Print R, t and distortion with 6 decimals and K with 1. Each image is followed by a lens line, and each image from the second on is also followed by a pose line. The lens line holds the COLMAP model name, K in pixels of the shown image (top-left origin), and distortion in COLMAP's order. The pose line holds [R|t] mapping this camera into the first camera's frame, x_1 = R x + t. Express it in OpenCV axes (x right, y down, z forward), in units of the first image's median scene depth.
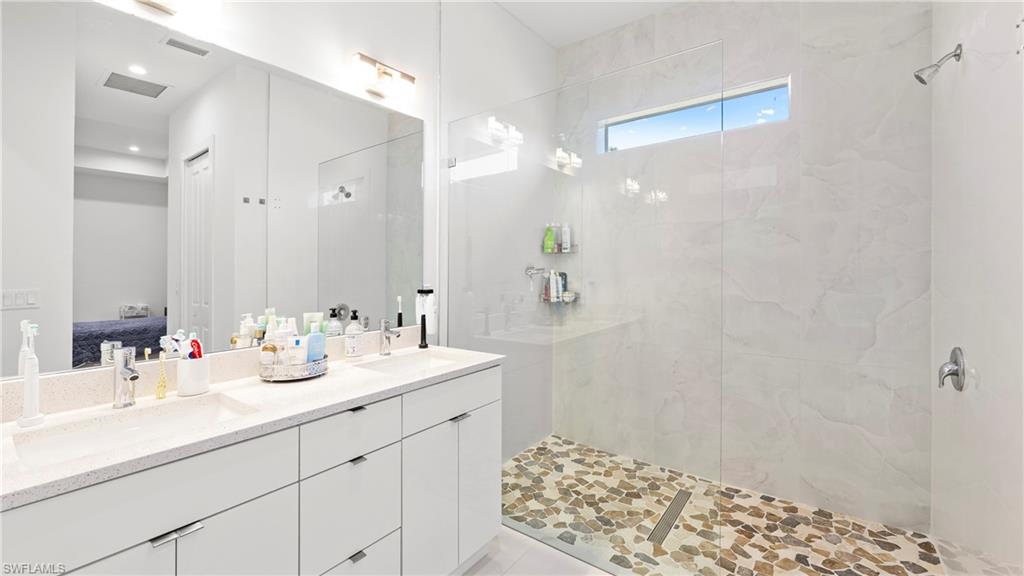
lens RADIAL K [[418.2, 0, 508.7], [0, 418.2, 267.7], [0, 0, 1]] dist [-0.013448, 0.000260]
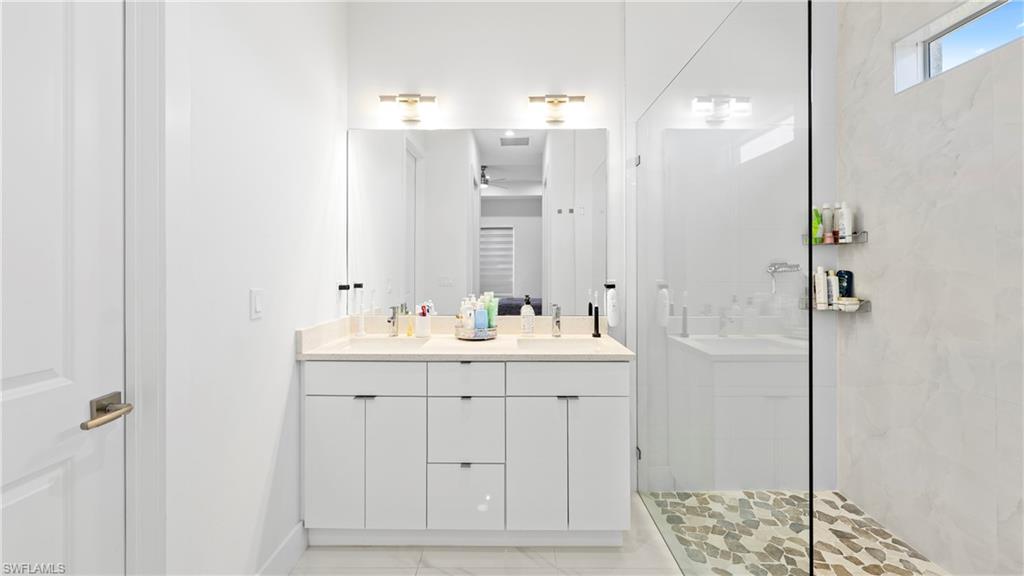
lens RADIAL K [[418.2, 0, 506.6], [0, 418.2, 261.1], [0, 0, 1]] dist [-0.013448, 0.000260]
pose [[0.583970, -0.002543, -0.811771, 0.451761], [0.000998, 0.999997, -0.002415, -0.004713], [0.811775, 0.000600, 0.583971, 0.133615]]
